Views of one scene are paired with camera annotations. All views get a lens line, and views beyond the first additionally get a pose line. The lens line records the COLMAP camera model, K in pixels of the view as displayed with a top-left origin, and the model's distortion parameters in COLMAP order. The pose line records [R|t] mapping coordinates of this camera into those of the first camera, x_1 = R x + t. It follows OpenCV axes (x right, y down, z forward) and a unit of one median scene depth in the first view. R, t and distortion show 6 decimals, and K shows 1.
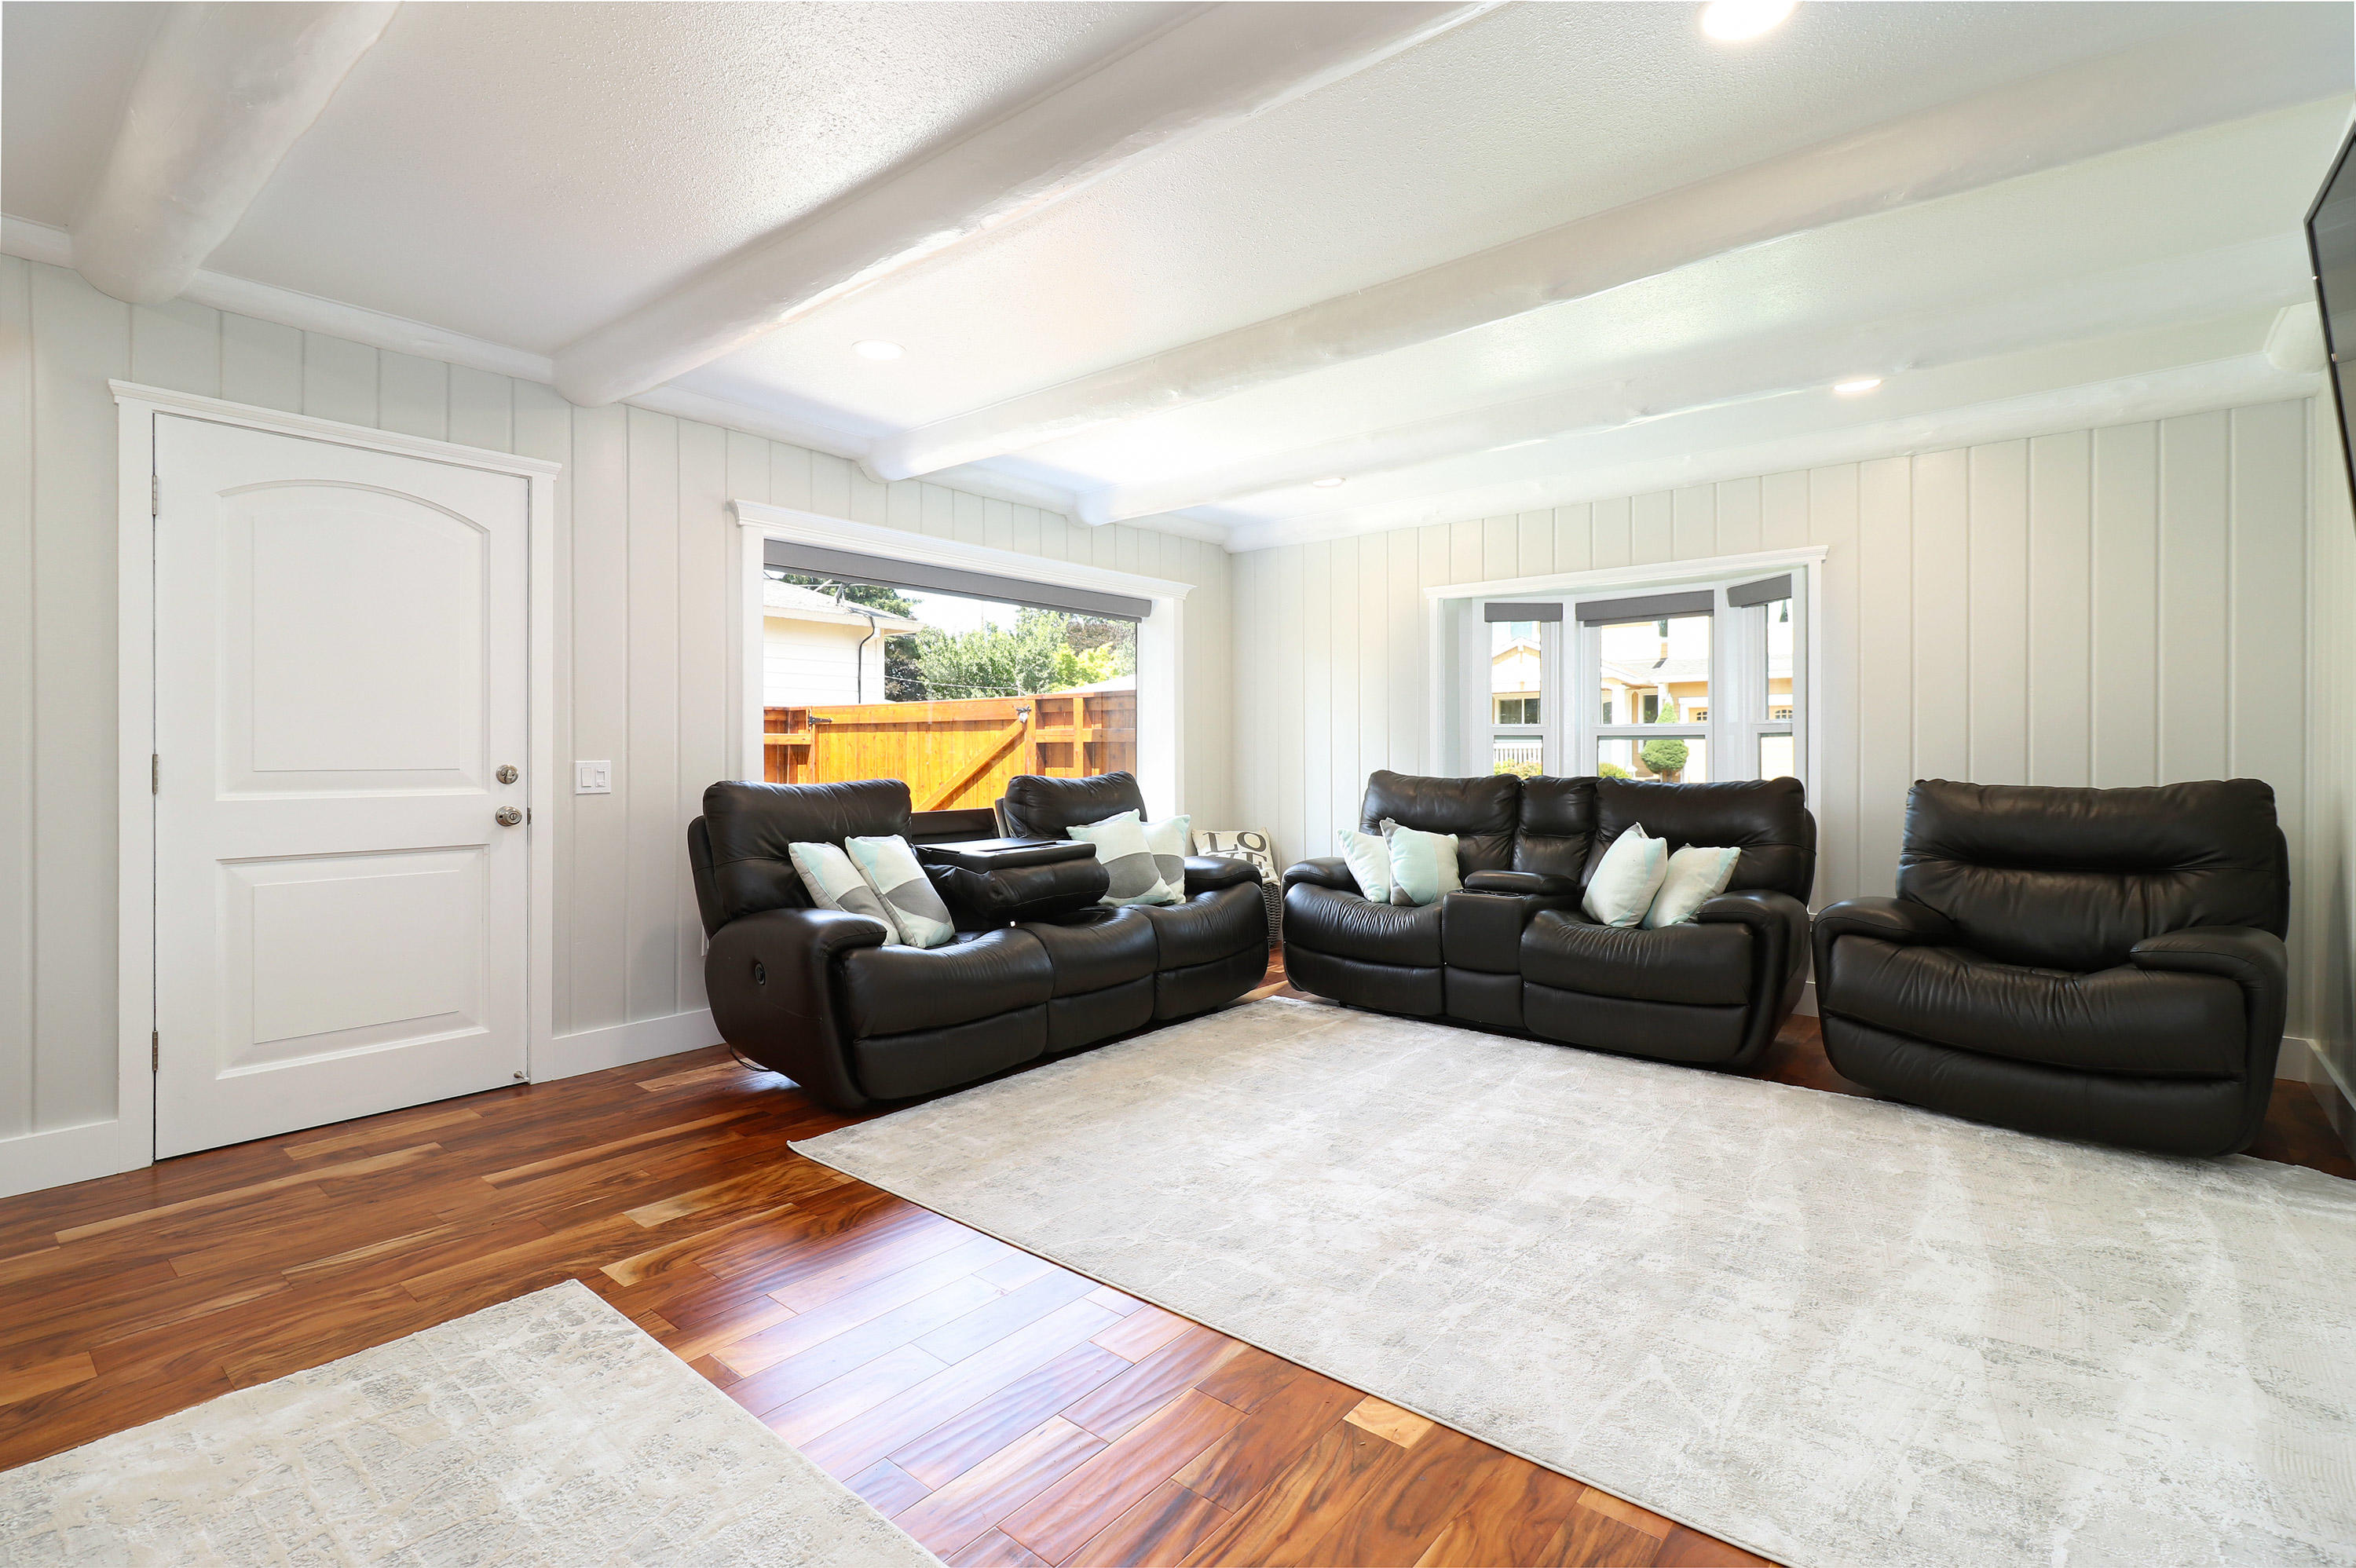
lens RADIAL K [[1093.6, 0, 1195.6], [0, 1093.6, 773.0], [0, 0, 1]] dist [0.003939, 0.000672]
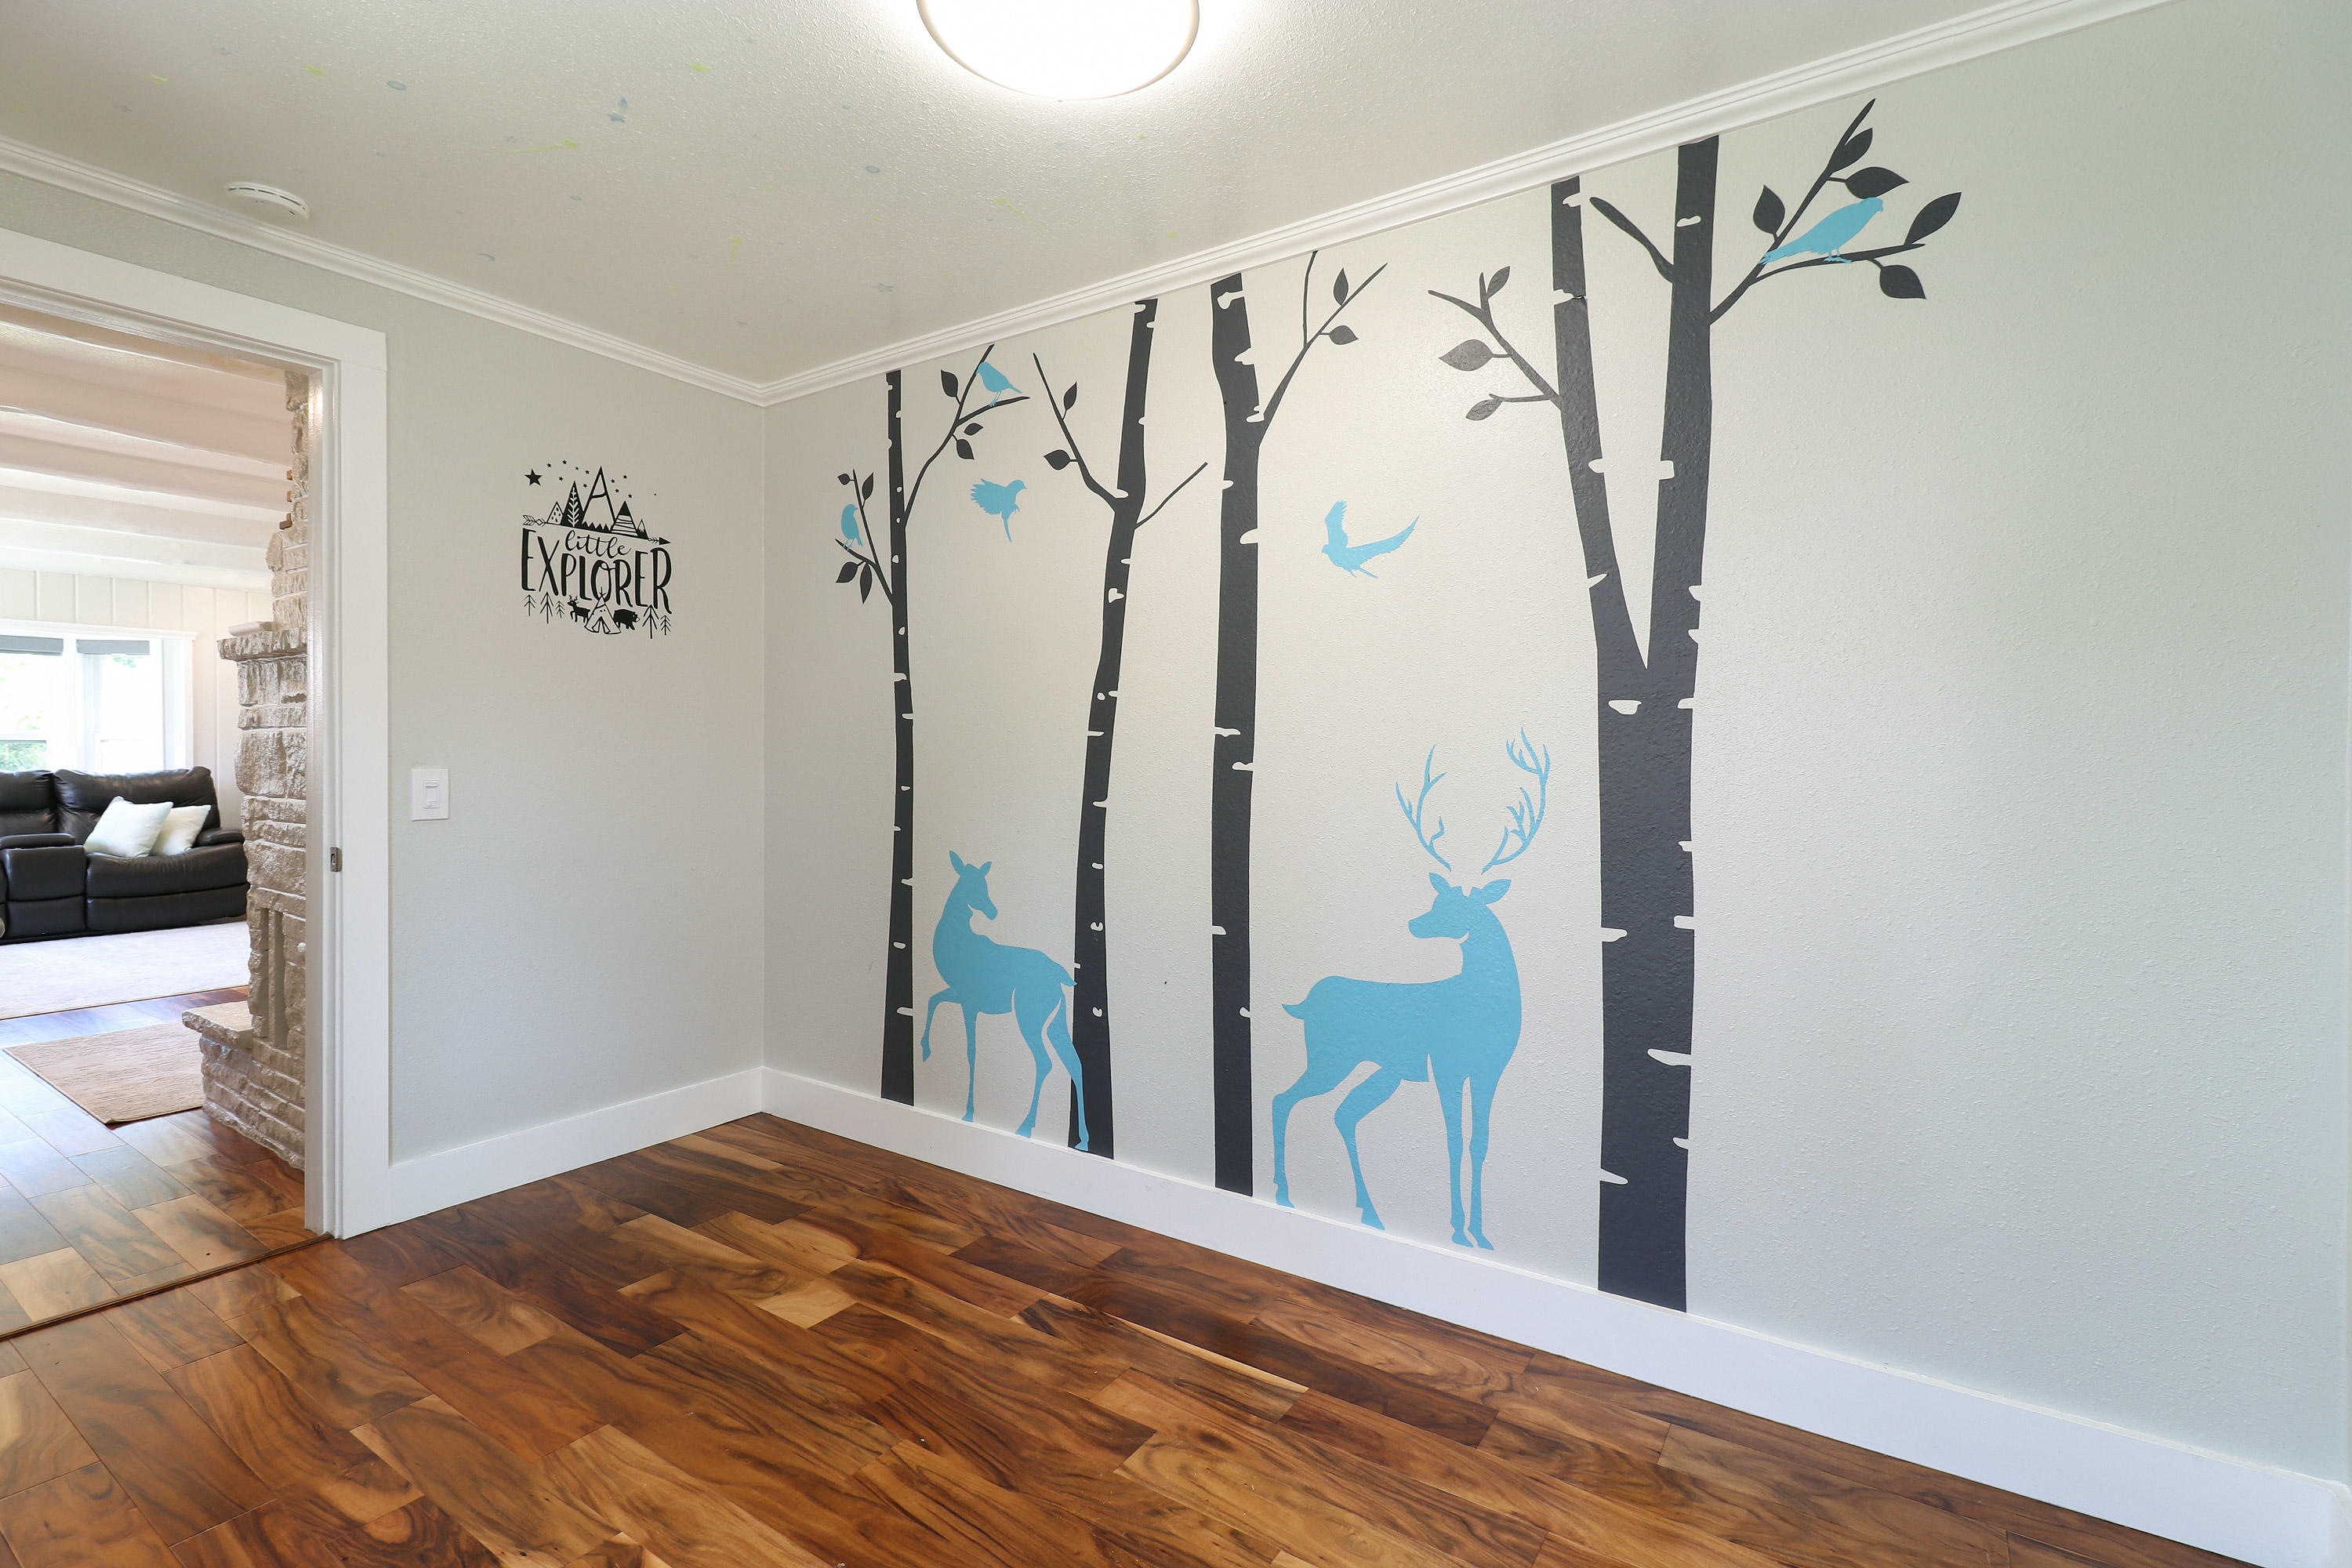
lens RADIAL K [[1091.8, 0, 1184.8], [0, 1091.8, 767.0], [0, 0, 1]] dist [0.003939, 0.000672]
pose [[-0.094682, -0.024864, 0.995197, -1.938075], [0.015104, 0.999537, 0.026410, -0.025685], [-0.995393, 0.017532, -0.094262, -0.575776]]
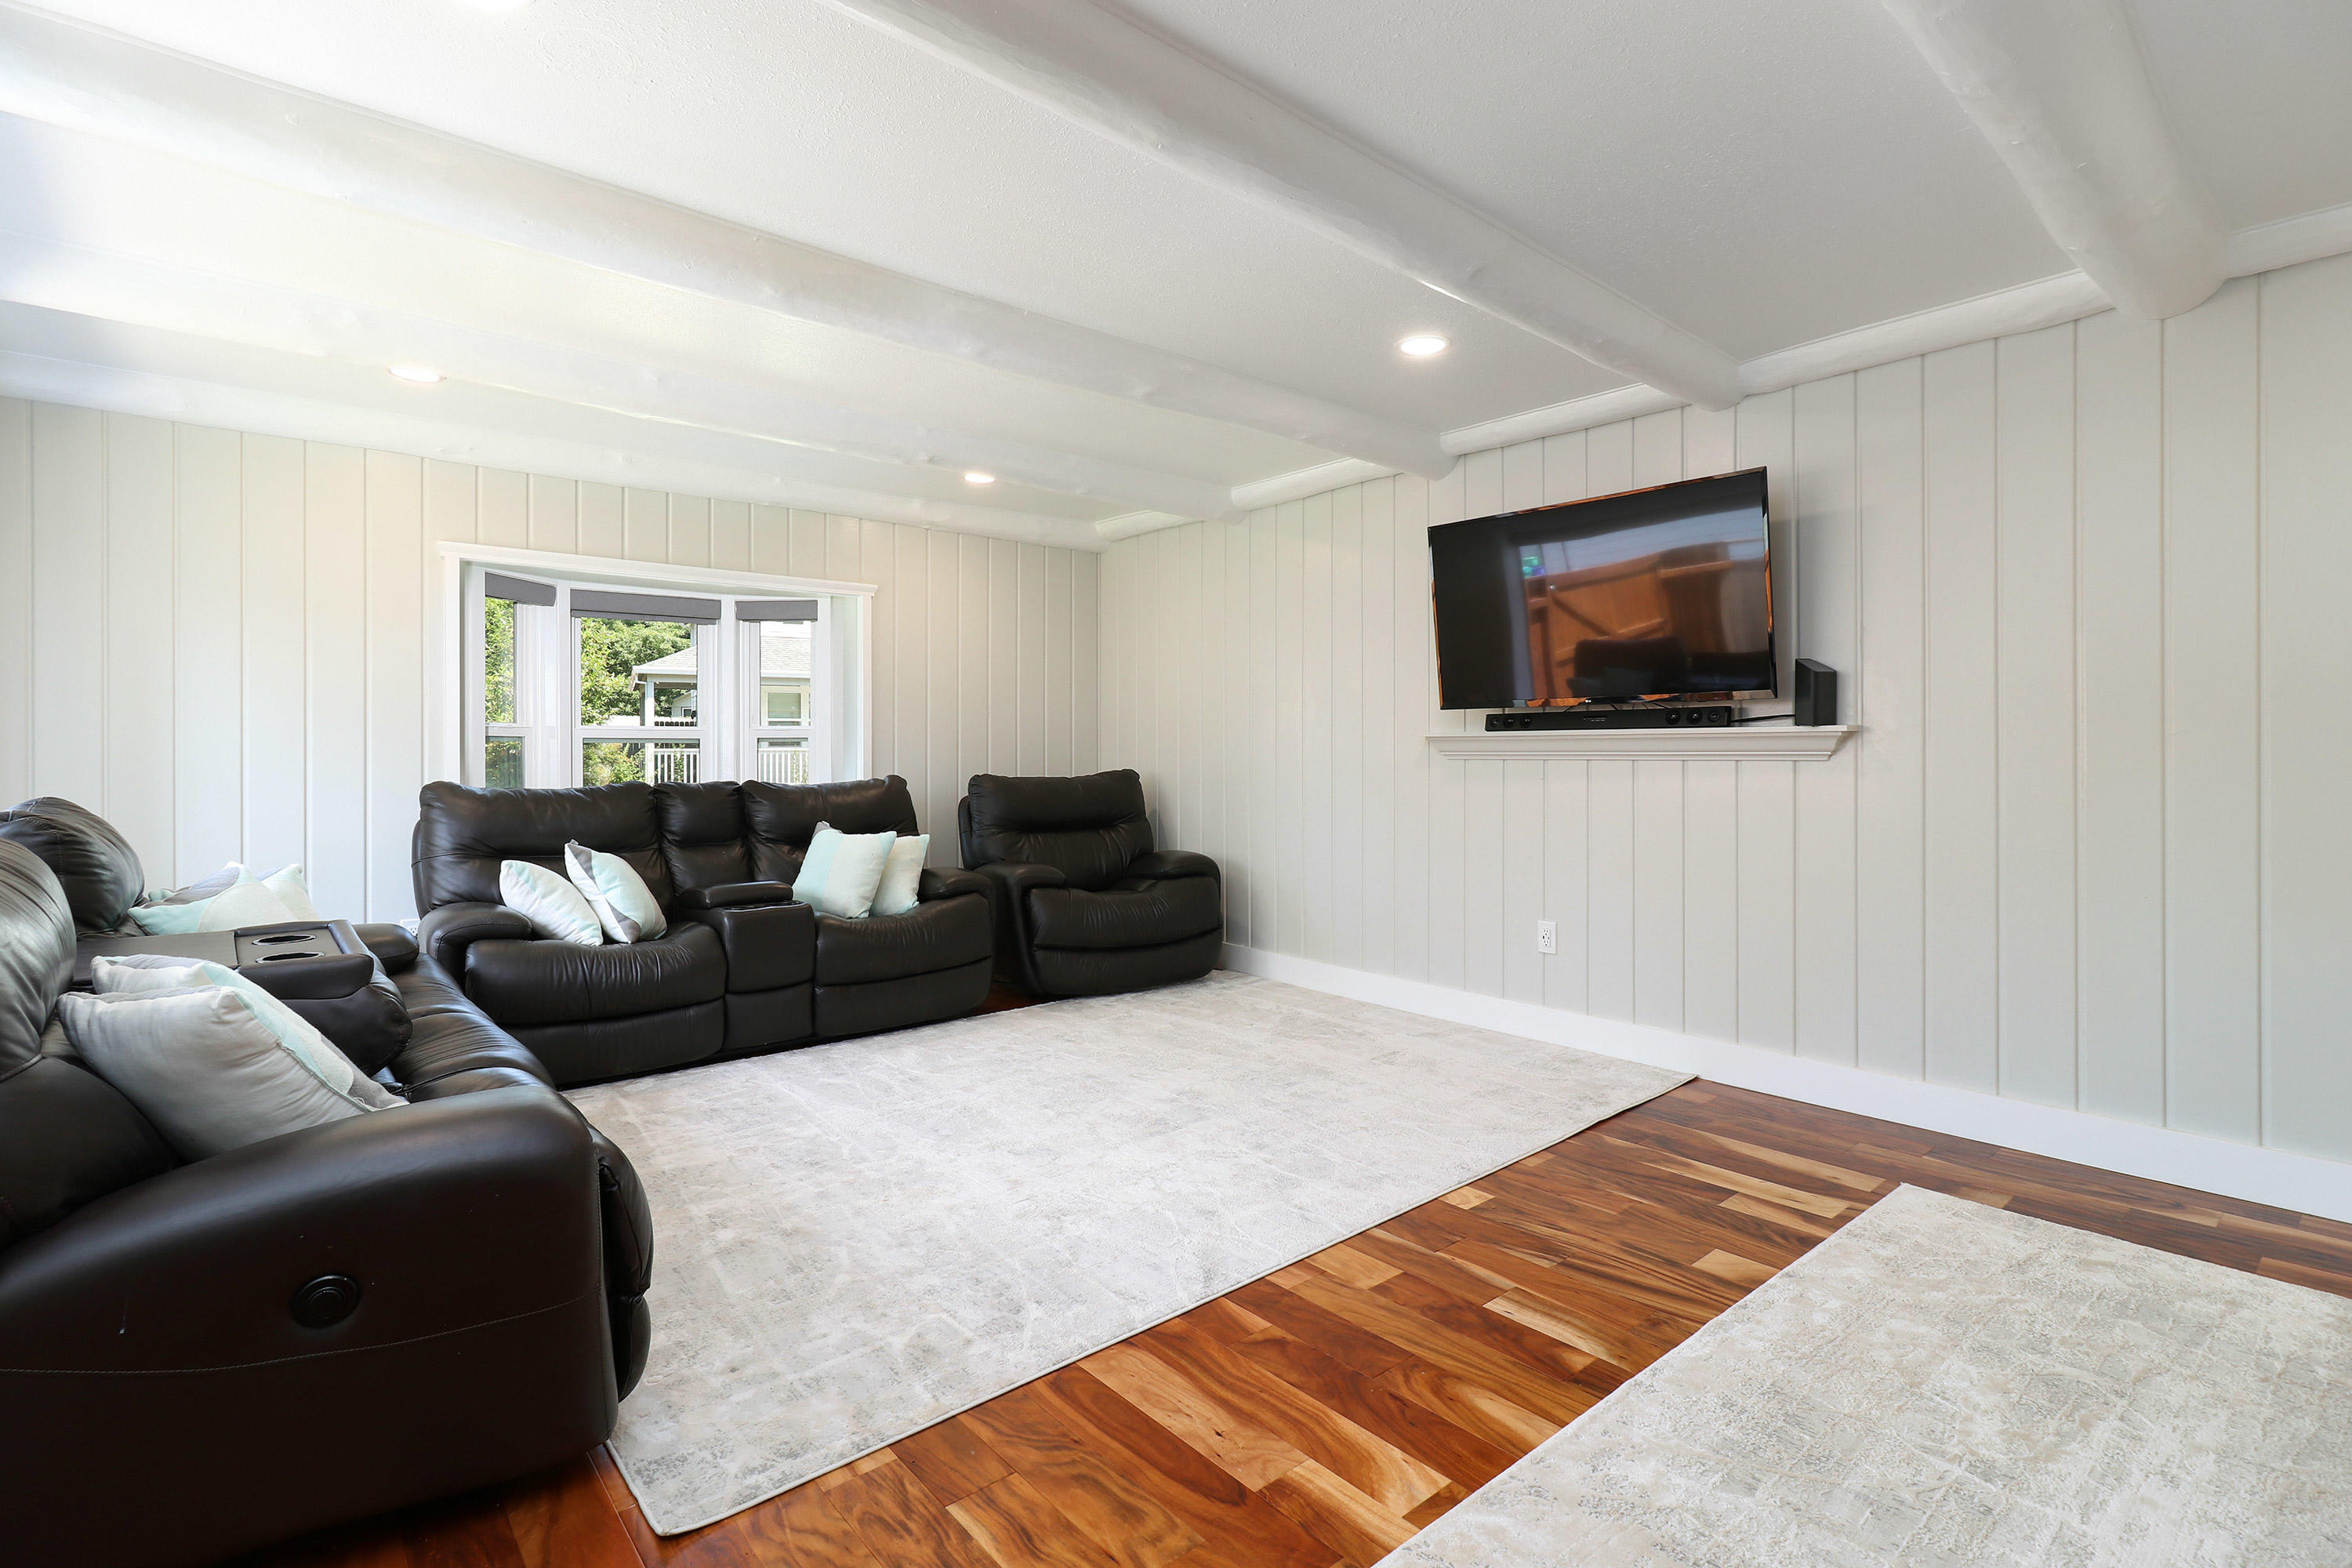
lens RADIAL K [[1091.8, 0, 1182.3], [0, 1091.8, 761.6], [0, 0, 1]] dist [0.003939, 0.000672]
pose [[0.172428, -0.009066, 0.984980, -0.843310], [0.020233, 0.999779, 0.005660, -0.017410], [-0.984814, 0.018953, 0.172574, 0.682376]]
